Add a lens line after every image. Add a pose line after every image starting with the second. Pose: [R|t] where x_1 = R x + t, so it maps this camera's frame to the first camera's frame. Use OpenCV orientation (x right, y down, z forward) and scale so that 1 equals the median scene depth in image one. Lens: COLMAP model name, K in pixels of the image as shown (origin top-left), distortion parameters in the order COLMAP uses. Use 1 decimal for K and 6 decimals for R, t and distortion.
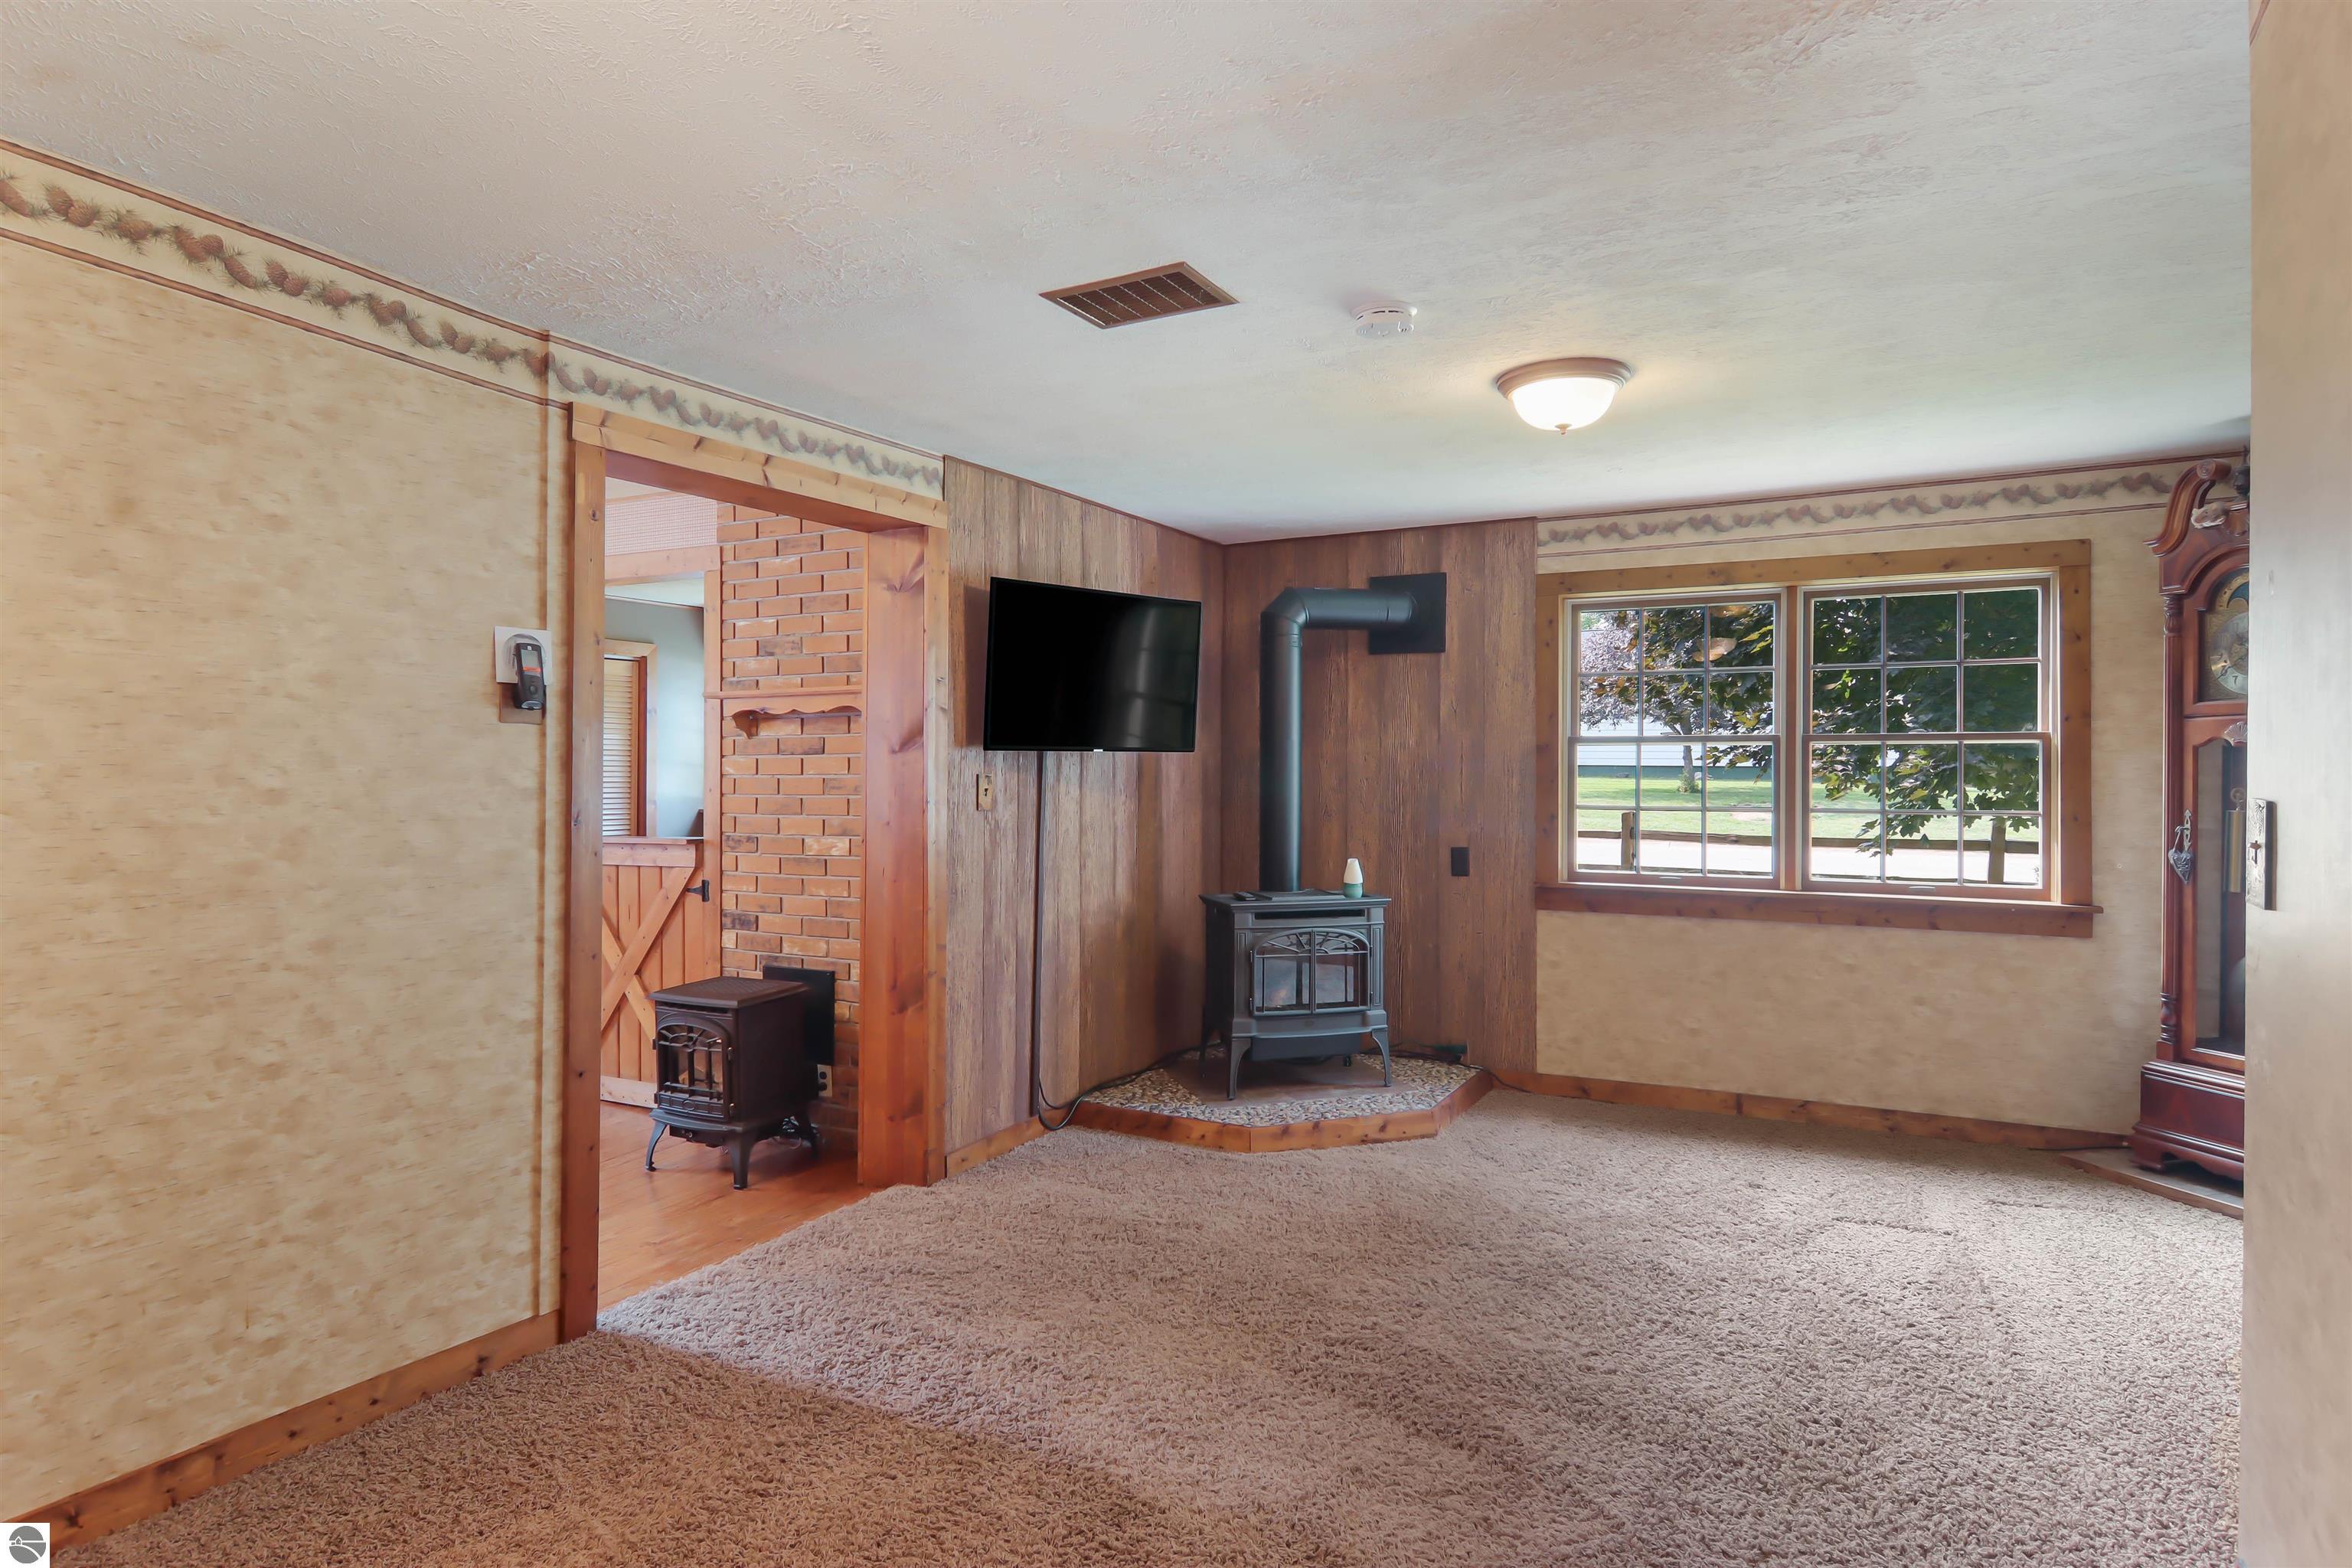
lens RADIAL K [[1343.2, 0, 1199.3], [0, 1343.2, 770.5], [0, 0, 1]] dist [-0.000026, -0.008029]
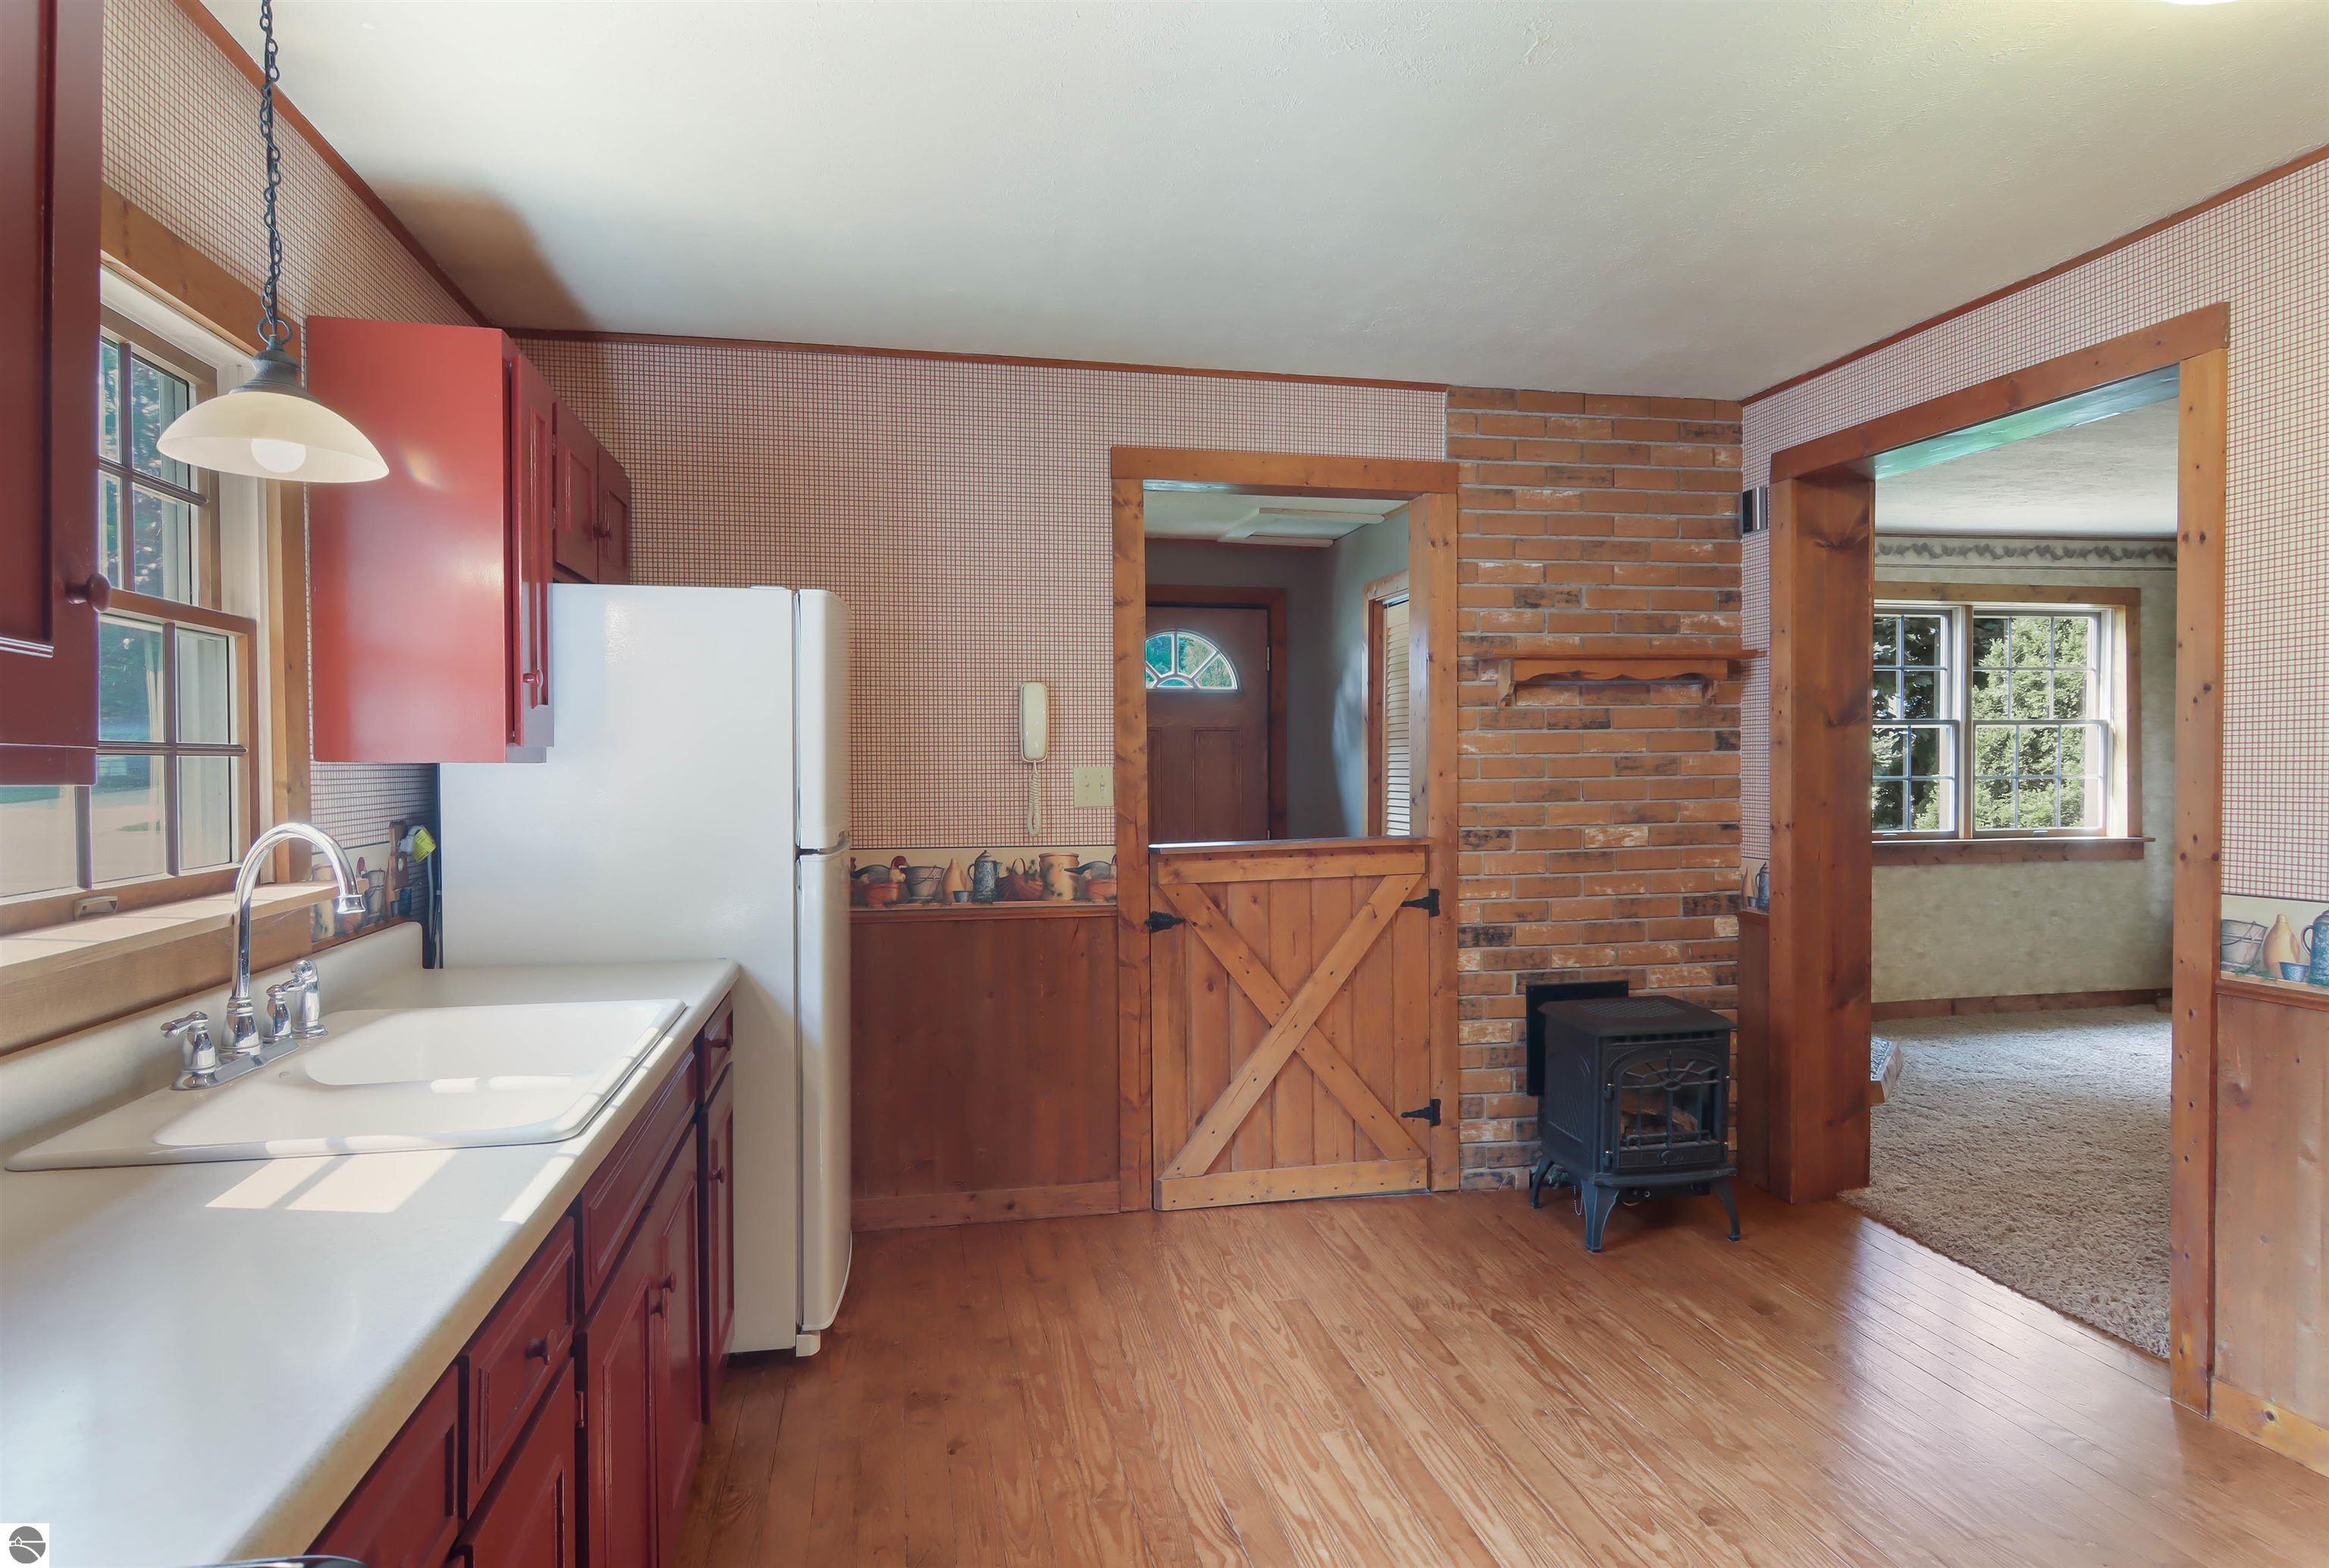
lens RADIAL K [[1330.2, 0, 1176.4], [0, 1330.2, 789.4], [0, 0, 1]] dist [-0.000026, -0.008029]
pose [[0.772376, -0.022107, 0.634781, -1.008495], [0.008386, 0.999662, 0.024611, 0.003018], [-0.635110, -0.013685, 0.772300, 0.511250]]
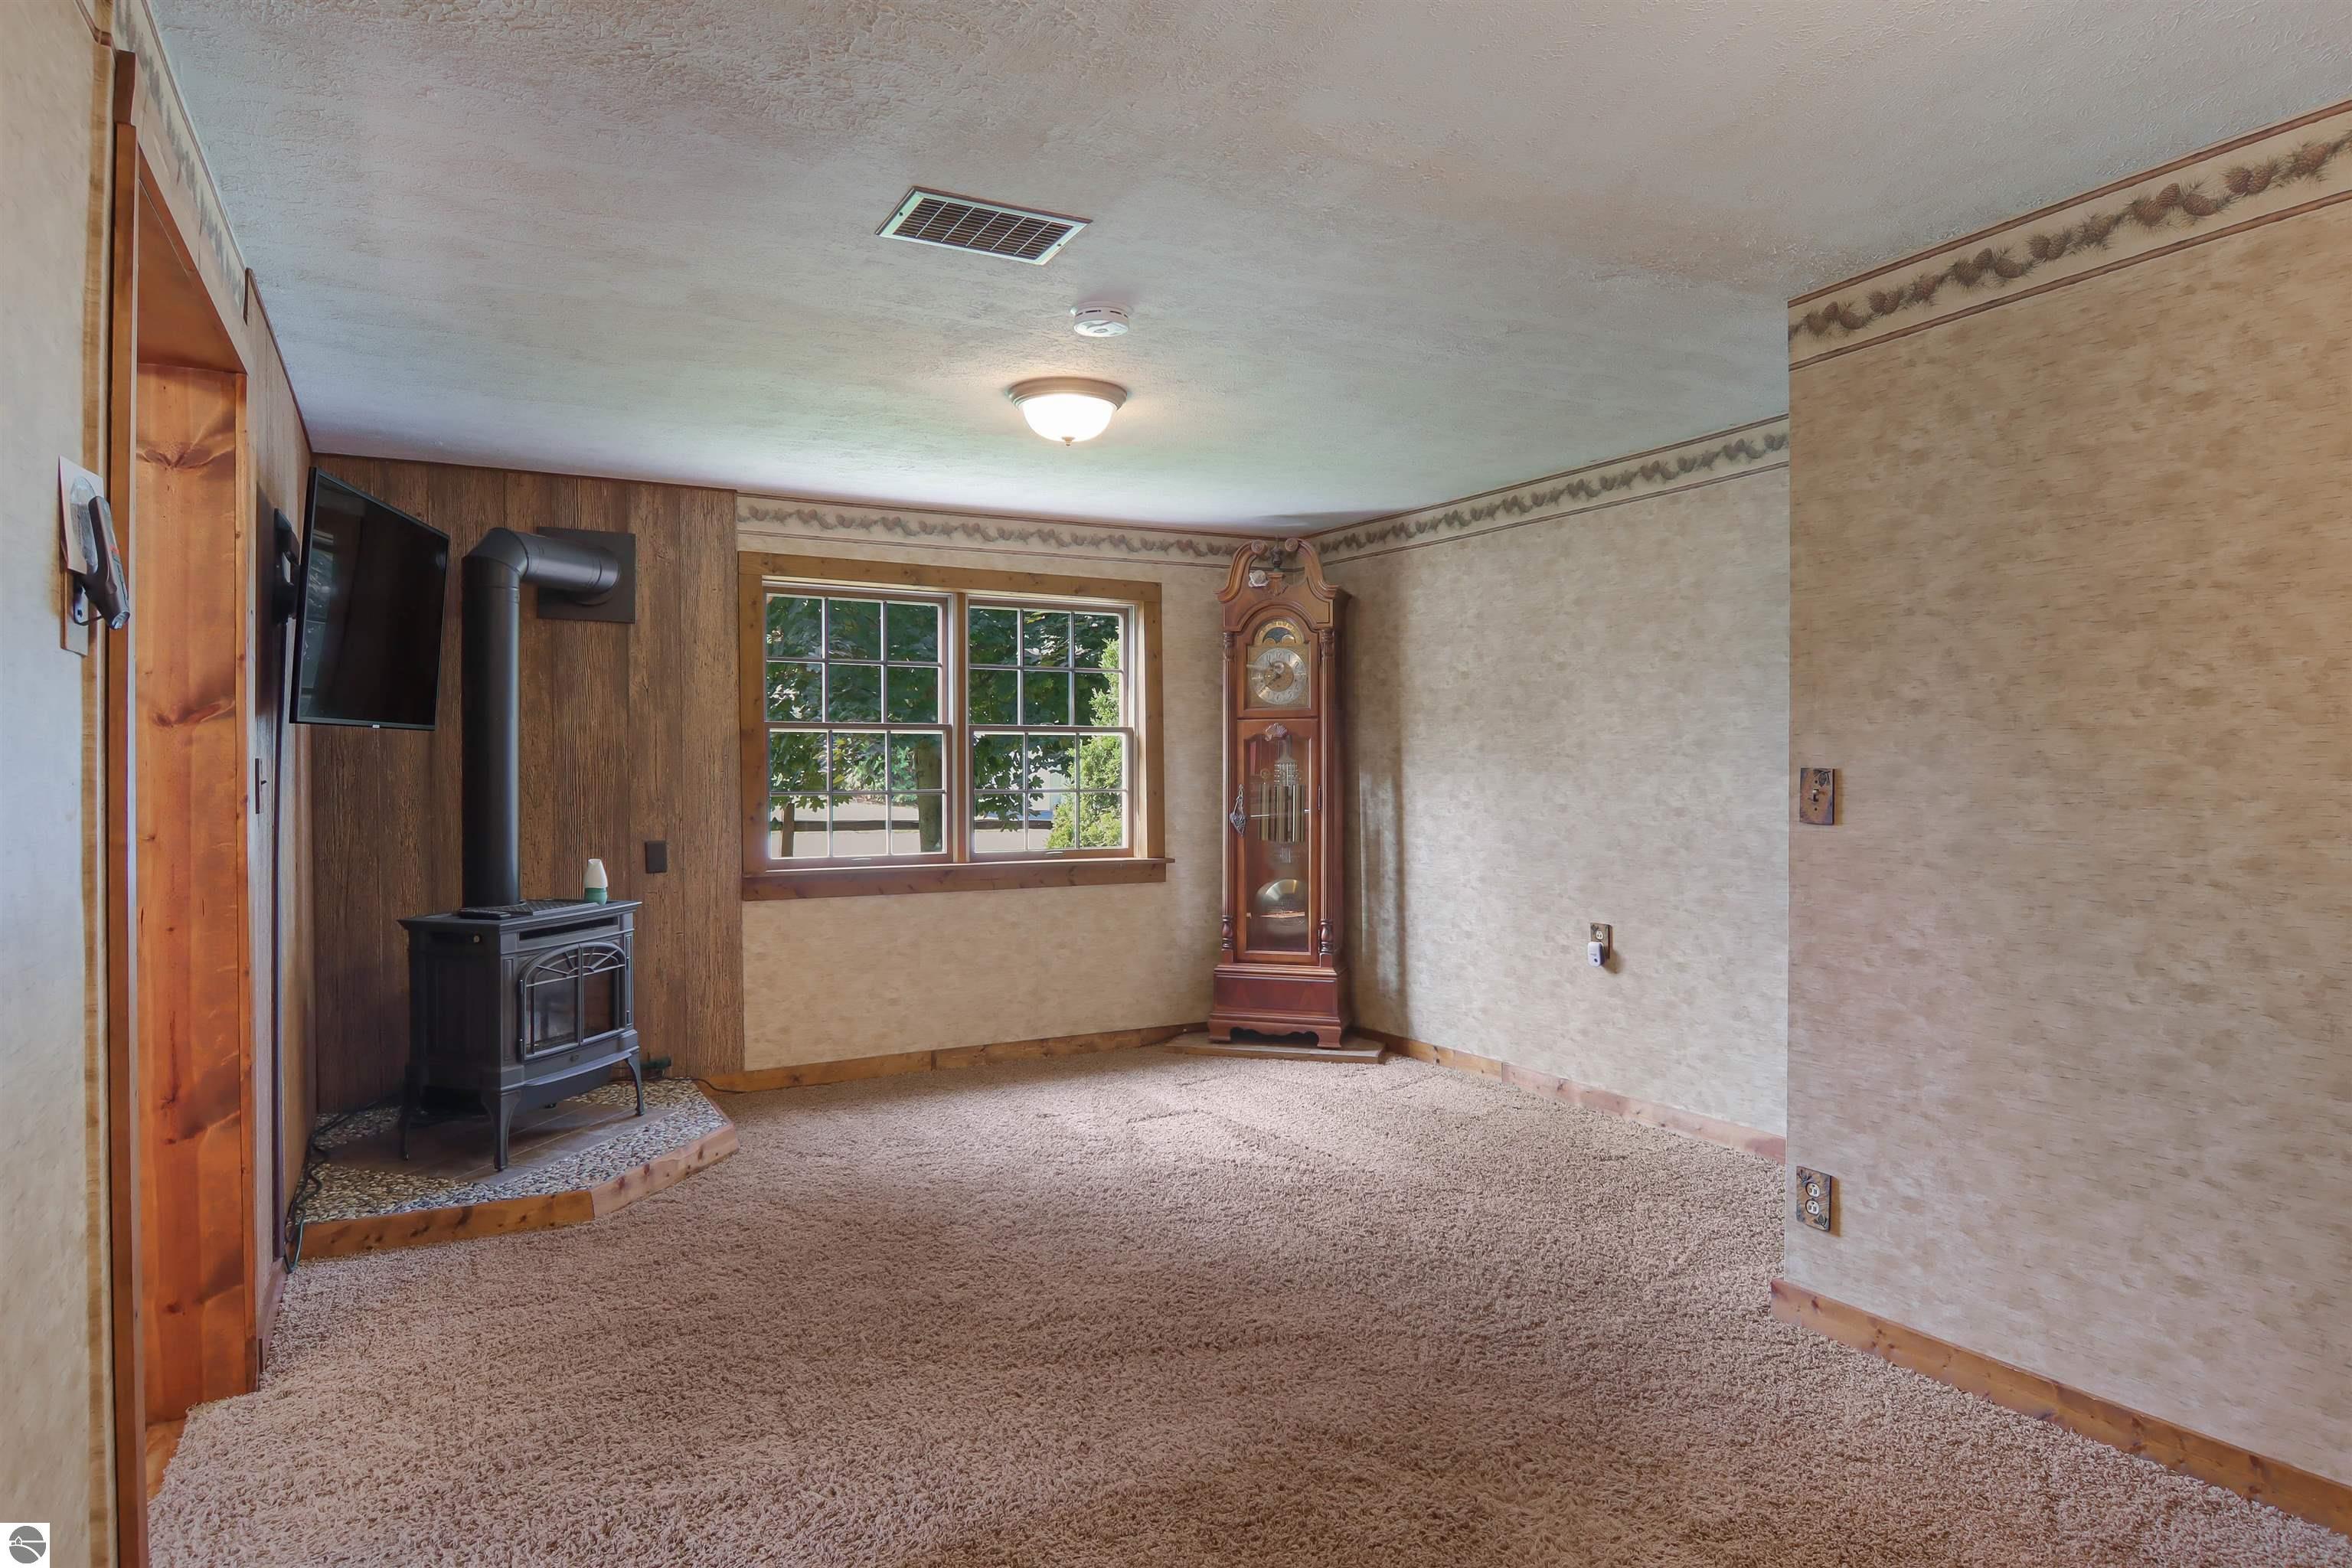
lens RADIAL K [[1343.2, 0, 1238.0], [0, 1343.2, 775.1], [0, 0, 1]] dist [-0.000026, -0.008029]
pose [[0.538066, -0.009608, 0.842848, -0.399506], [0.000645, 0.999939, 0.010988, 0.003280], [-0.842902, -0.005369, 0.538040, 0.205133]]
